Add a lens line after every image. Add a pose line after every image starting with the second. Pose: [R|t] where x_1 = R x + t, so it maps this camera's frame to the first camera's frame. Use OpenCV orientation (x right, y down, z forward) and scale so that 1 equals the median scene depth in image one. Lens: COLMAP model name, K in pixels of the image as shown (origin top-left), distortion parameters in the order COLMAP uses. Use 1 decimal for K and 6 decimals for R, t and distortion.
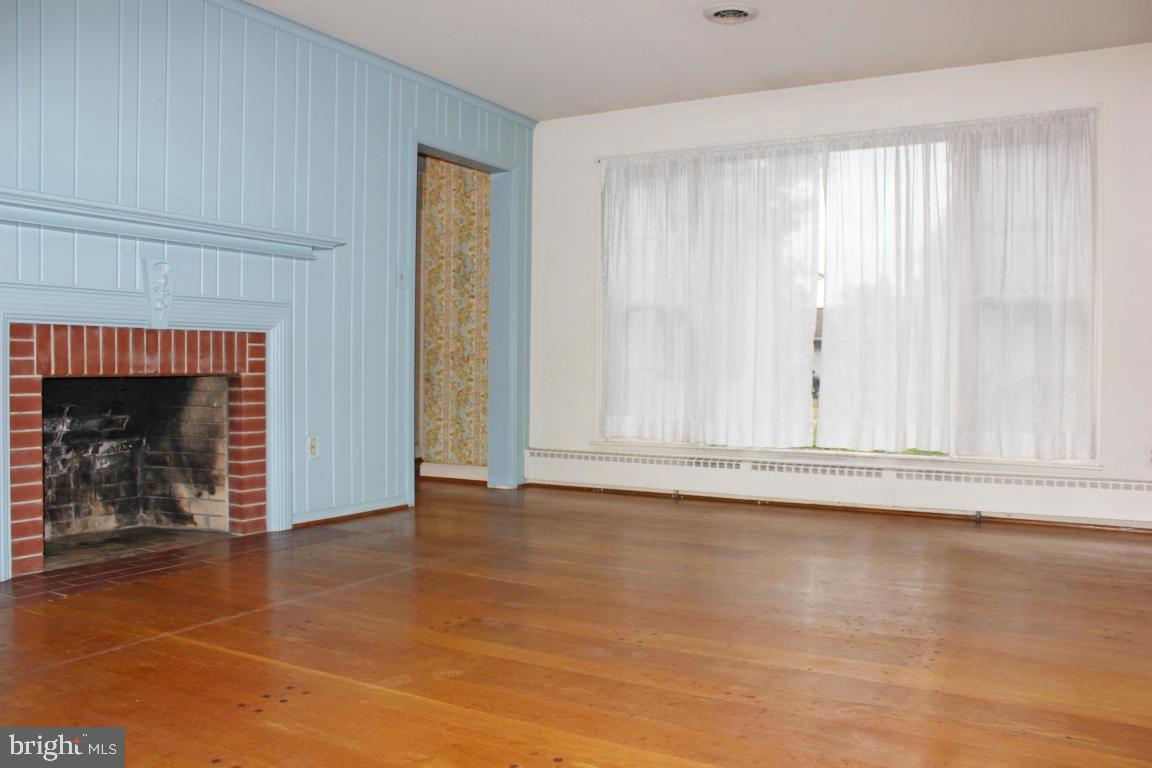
lens RADIAL K [[962.7, 0, 581.8], [0, 962.7, 382.6], [0, 0, 1]] dist [-0.149393, 0.115790]
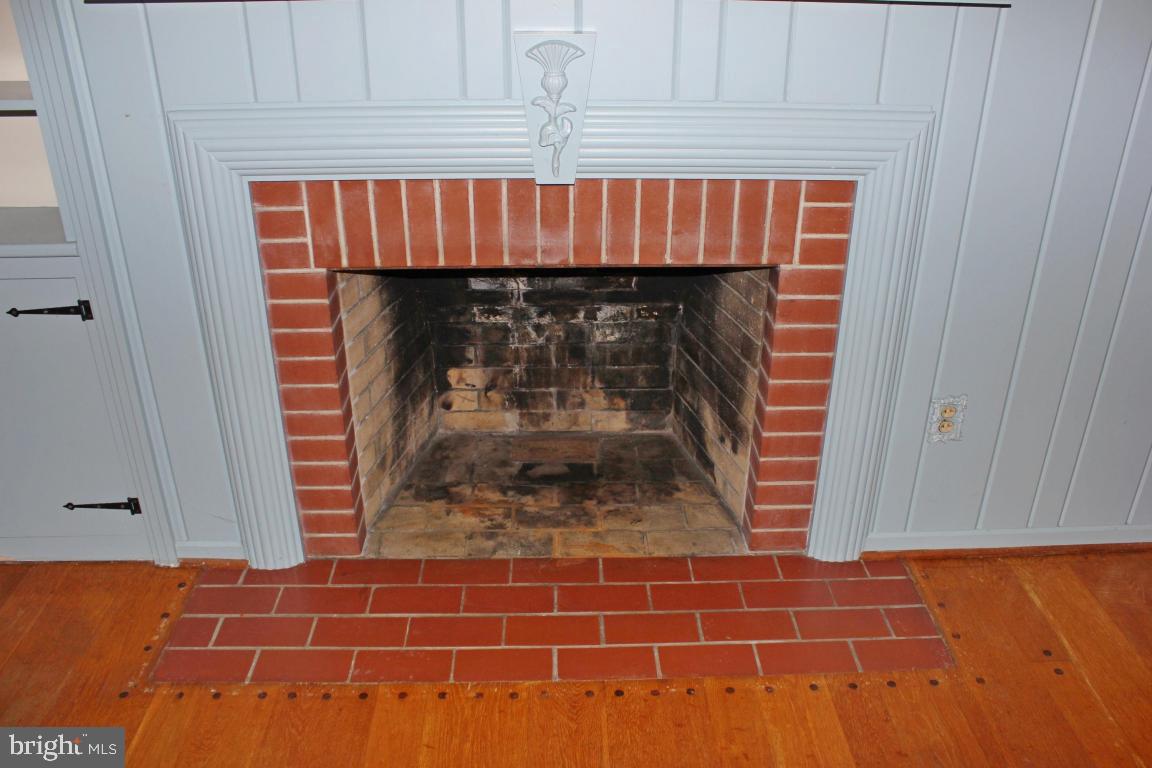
lens RADIAL K [[962.7, 0, 580.6], [0, 962.7, 381.6], [0, 0, 1]] dist [-0.149393, 0.115790]
pose [[0.528870, 0.381228, -0.758262, -0.038590], [-0.016068, 0.897774, 0.440163, -0.166179], [0.848551, -0.220605, 0.480932, 0.700573]]
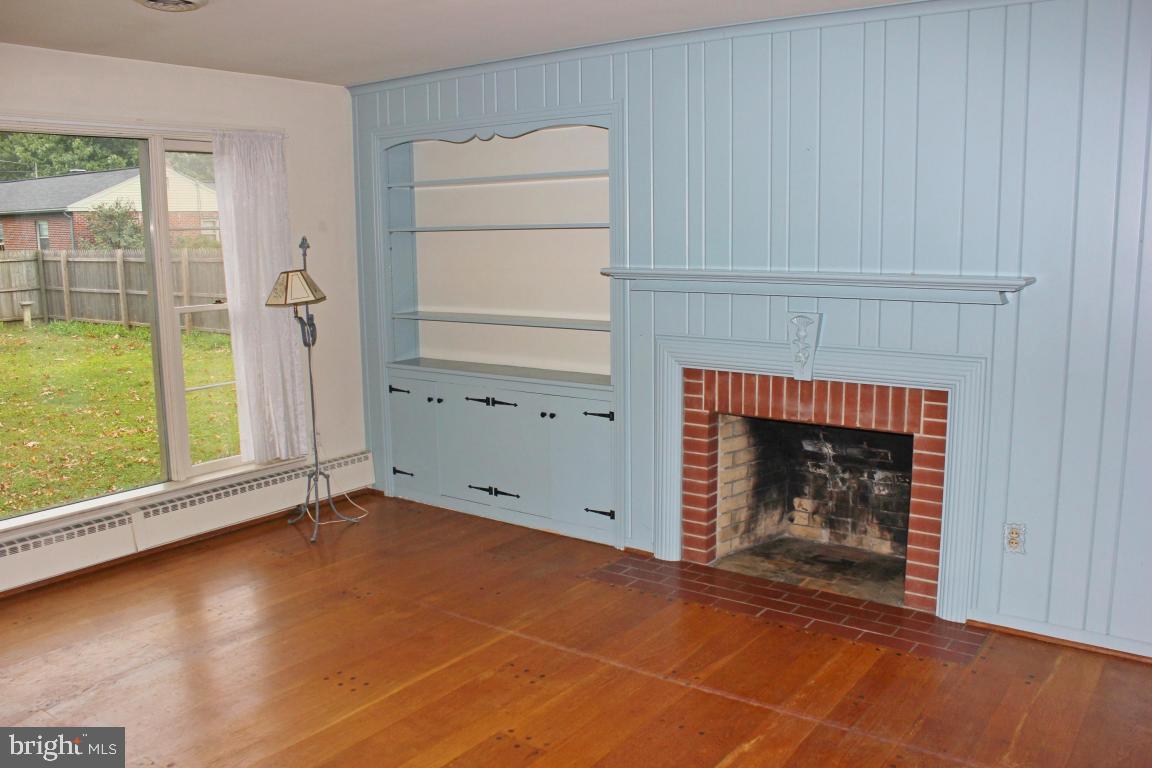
lens RADIAL K [[962.7, 0, 576.2], [0, 962.7, 386.3], [0, 0, 1]] dist [-0.149393, 0.115790]
pose [[-0.112726, 0.157112, -0.981126, 0.553159], [-0.003386, 0.987354, 0.158498, -0.198334], [0.993620, 0.021189, -0.110768, 0.804496]]
